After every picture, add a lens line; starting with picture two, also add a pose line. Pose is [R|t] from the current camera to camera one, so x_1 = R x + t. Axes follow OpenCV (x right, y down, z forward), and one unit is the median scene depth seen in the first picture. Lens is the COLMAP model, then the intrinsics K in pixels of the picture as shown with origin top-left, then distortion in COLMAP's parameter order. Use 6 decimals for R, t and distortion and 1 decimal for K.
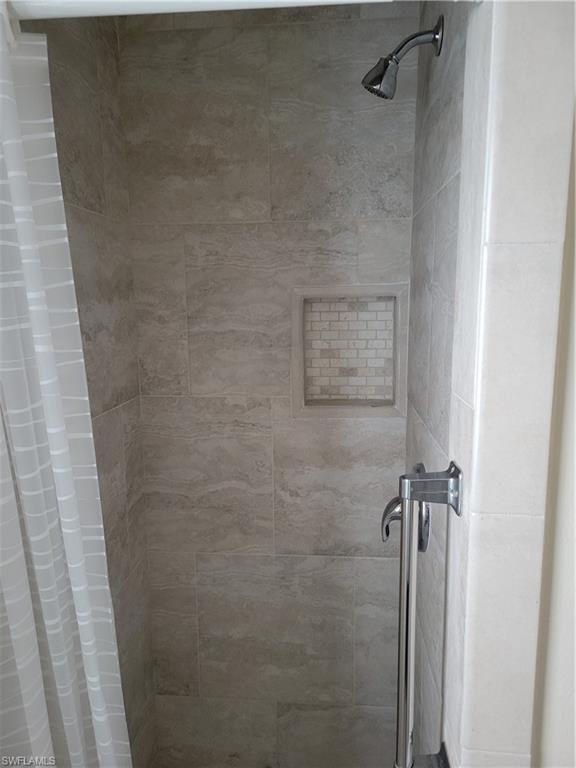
lens RADIAL K [[582.8, 0, 288.0], [0, 582.8, 393.3], [0, 0, 1]] dist [0.030848, -0.013157]
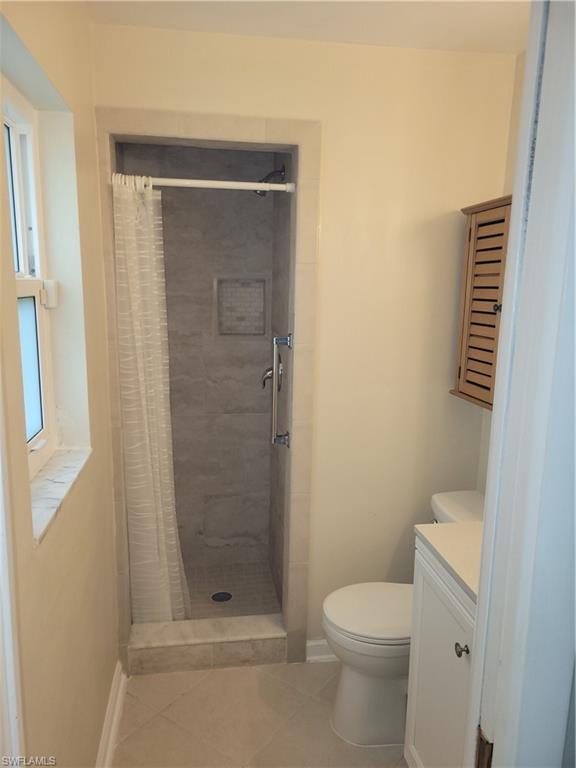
lens RADIAL K [[582.8, 0, 288.0], [0, 582.8, 393.3], [0, 0, 1]] dist [0.030848, -0.013157]
pose [[0.969893, -0.016775, 0.242954, -0.223191], [0.011387, 0.999657, 0.023565, 0.169346], [-0.243266, -0.020089, 0.969751, -0.935573]]
